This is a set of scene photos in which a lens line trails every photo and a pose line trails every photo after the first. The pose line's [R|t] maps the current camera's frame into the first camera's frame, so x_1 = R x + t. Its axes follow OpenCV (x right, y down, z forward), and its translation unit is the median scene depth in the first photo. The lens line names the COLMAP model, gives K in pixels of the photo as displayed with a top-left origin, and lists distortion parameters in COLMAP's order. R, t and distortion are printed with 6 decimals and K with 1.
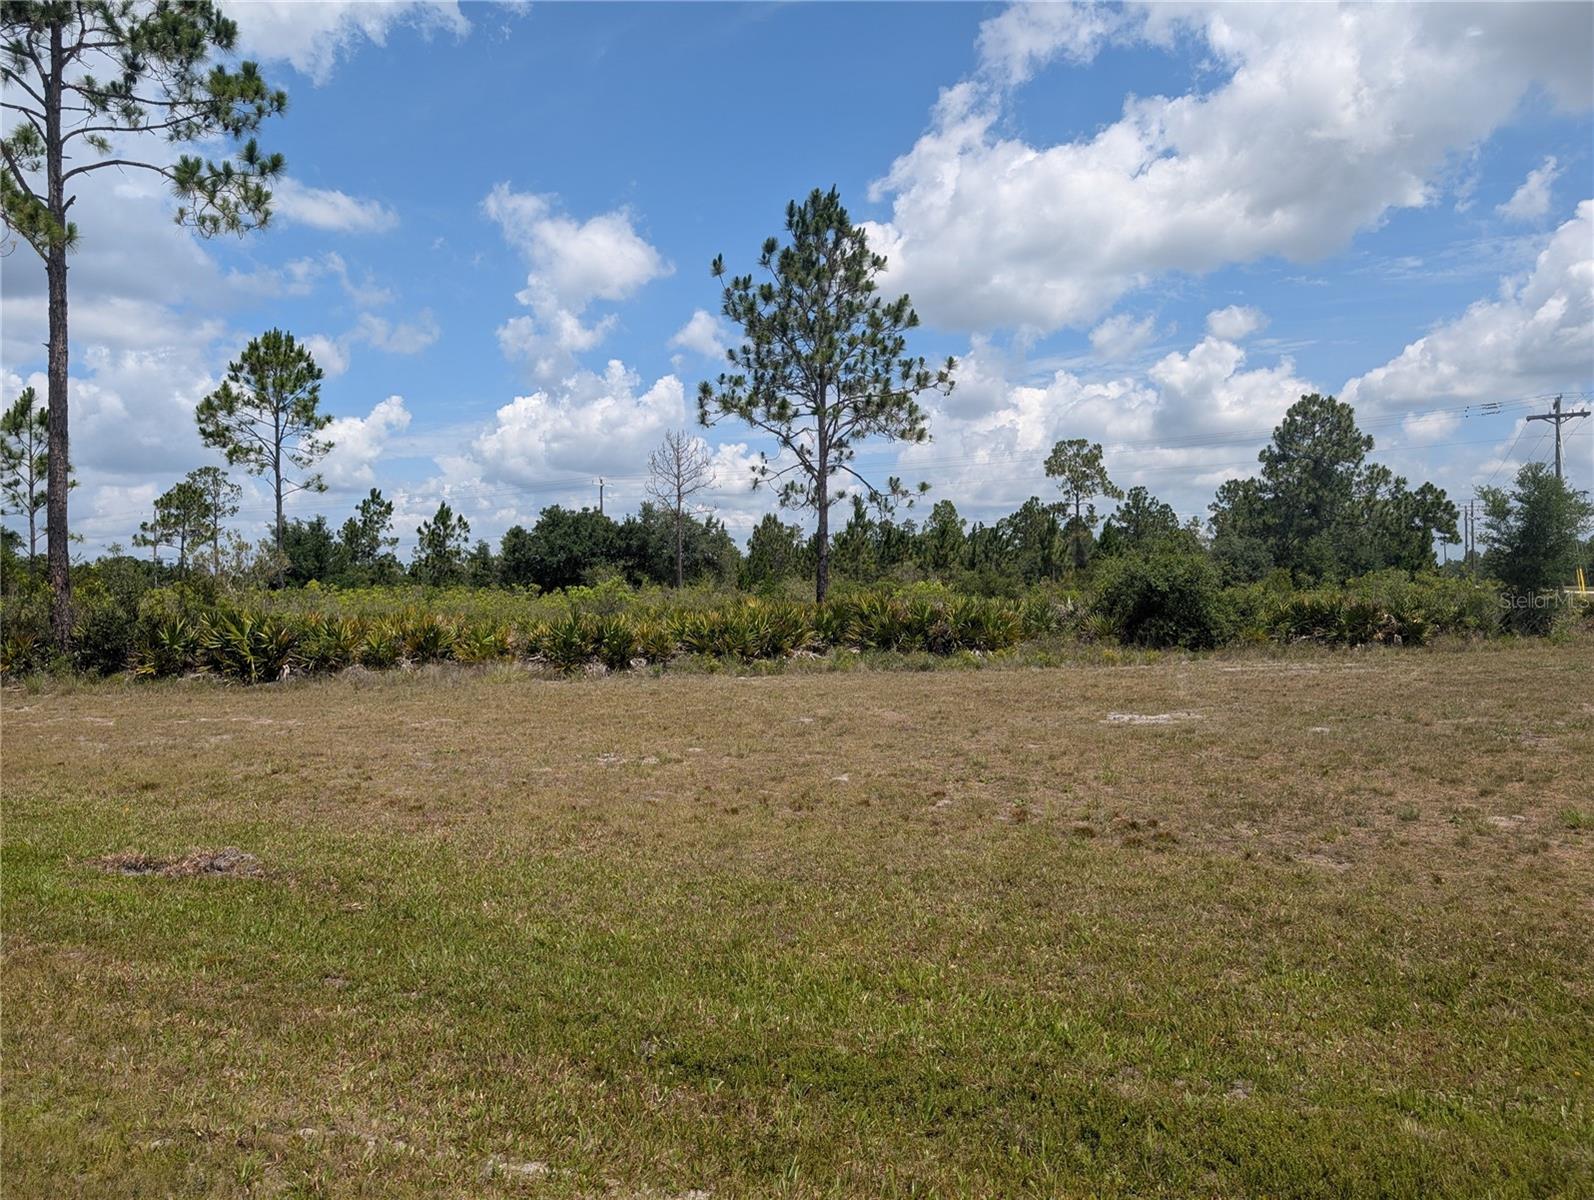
lens RADIAL K [[1140.2, 0, 788.2], [0, 1140.2, 605.0], [0, 0, 1]] dist [0.019604, -0.011968]
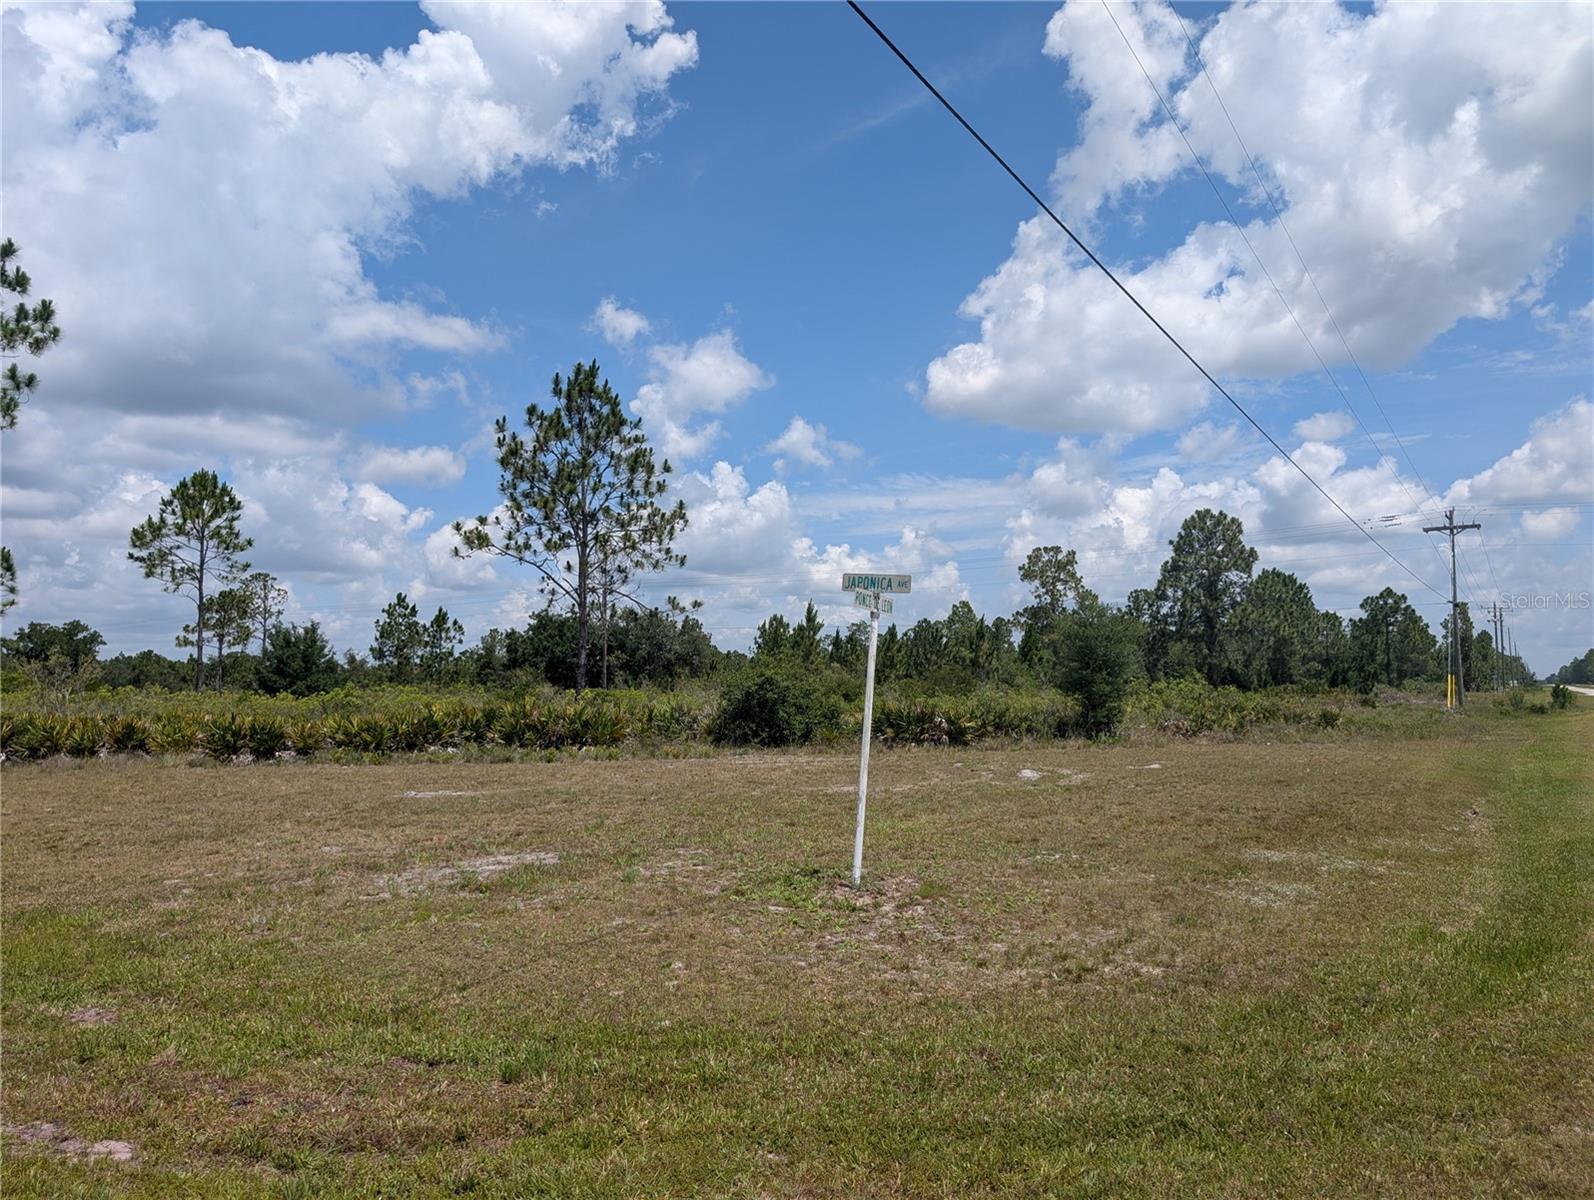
lens RADIAL K [[1140.2, 0, 878.6], [0, 1140.2, 541.2], [0, 0, 1]] dist [0.019604, -0.011968]
pose [[0.998387, -0.003651, -0.056661, 0.156212], [-0.004174, 0.990512, -0.137362, -0.003550], [0.056625, 0.137376, 0.988899, -0.061788]]
